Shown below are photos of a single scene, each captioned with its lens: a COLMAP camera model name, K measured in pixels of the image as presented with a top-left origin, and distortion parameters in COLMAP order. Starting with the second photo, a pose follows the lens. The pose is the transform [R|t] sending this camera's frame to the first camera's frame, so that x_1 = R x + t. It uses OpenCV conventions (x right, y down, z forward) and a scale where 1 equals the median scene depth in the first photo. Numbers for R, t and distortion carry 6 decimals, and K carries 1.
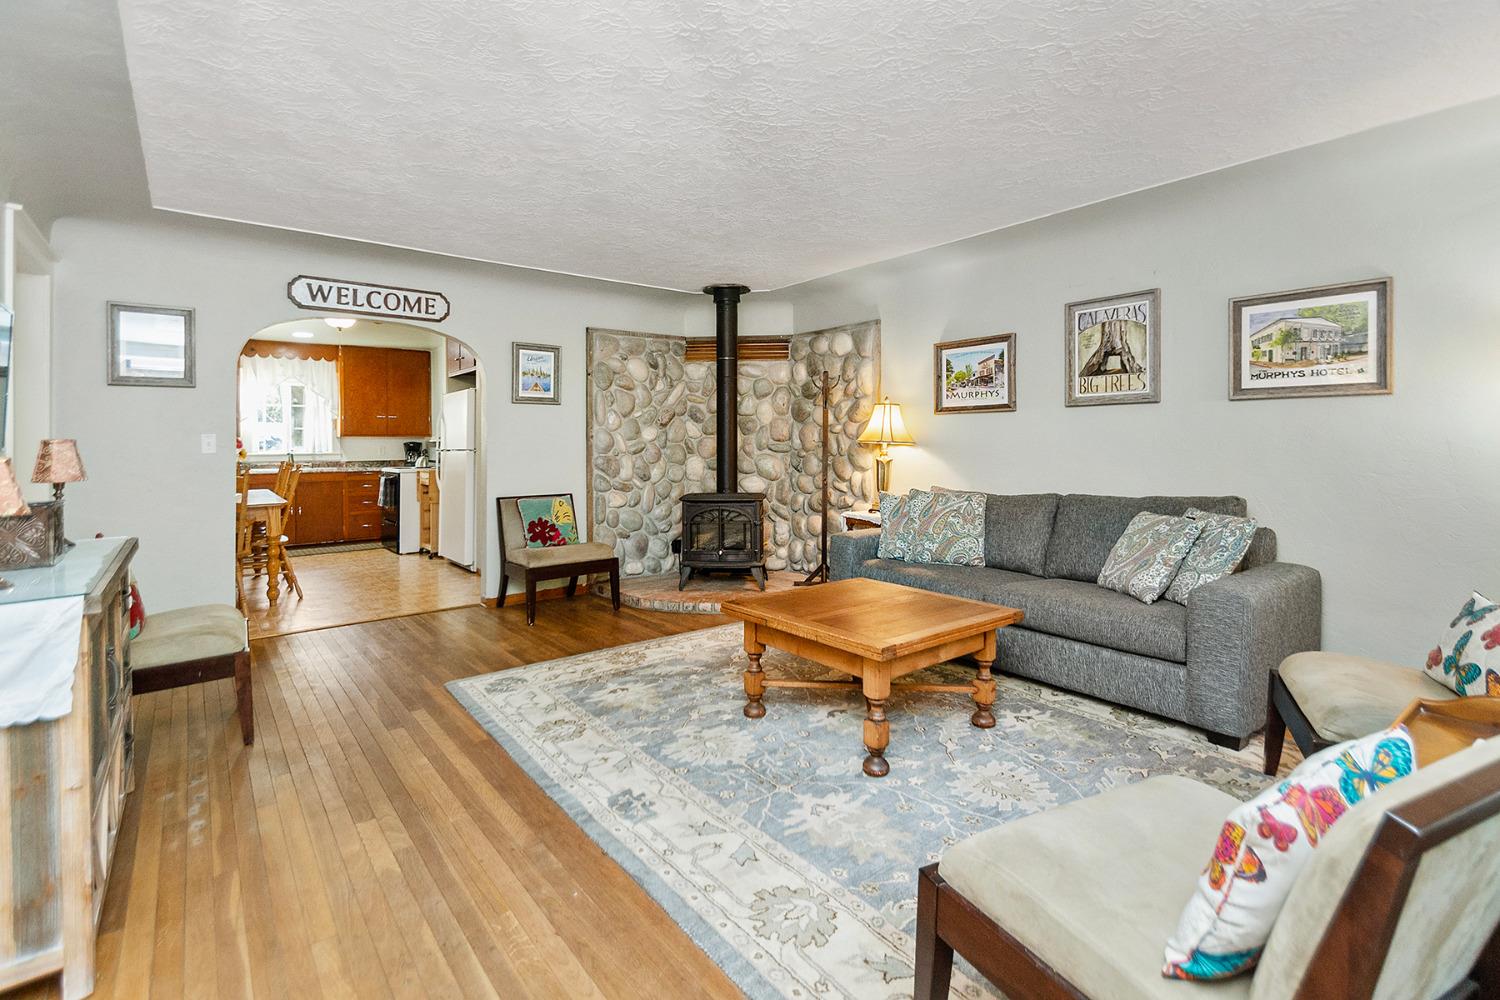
lens RADIAL K [[679.4, 0, 750.6], [0, 679.4, 444.5], [0, 0, 1]] dist [-0.002150, -0.000168]
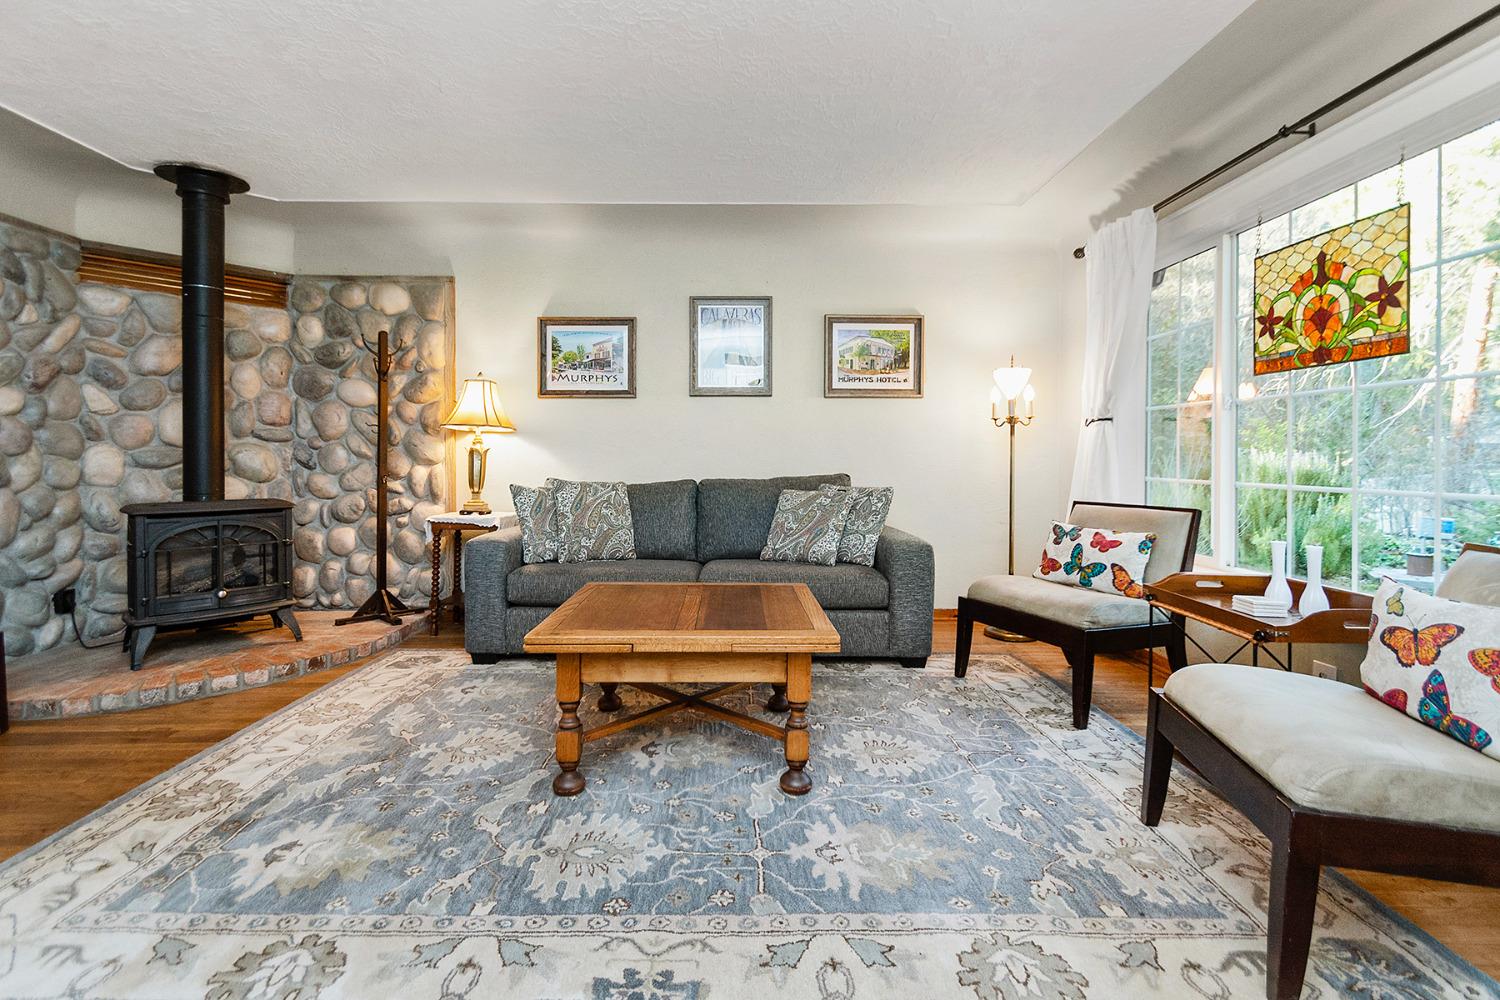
lens RADIAL K [[670.1, 0, 746.4], [0, 670.1, 464.8], [0, 0, 1]] dist [0.004218, -0.000119]
pose [[0.629341, -0.004083, 0.777119, -0.246828], [-0.005007, 0.999944, 0.009309, 0.035139], [-0.777113, -0.009749, 0.629285, 0.258864]]
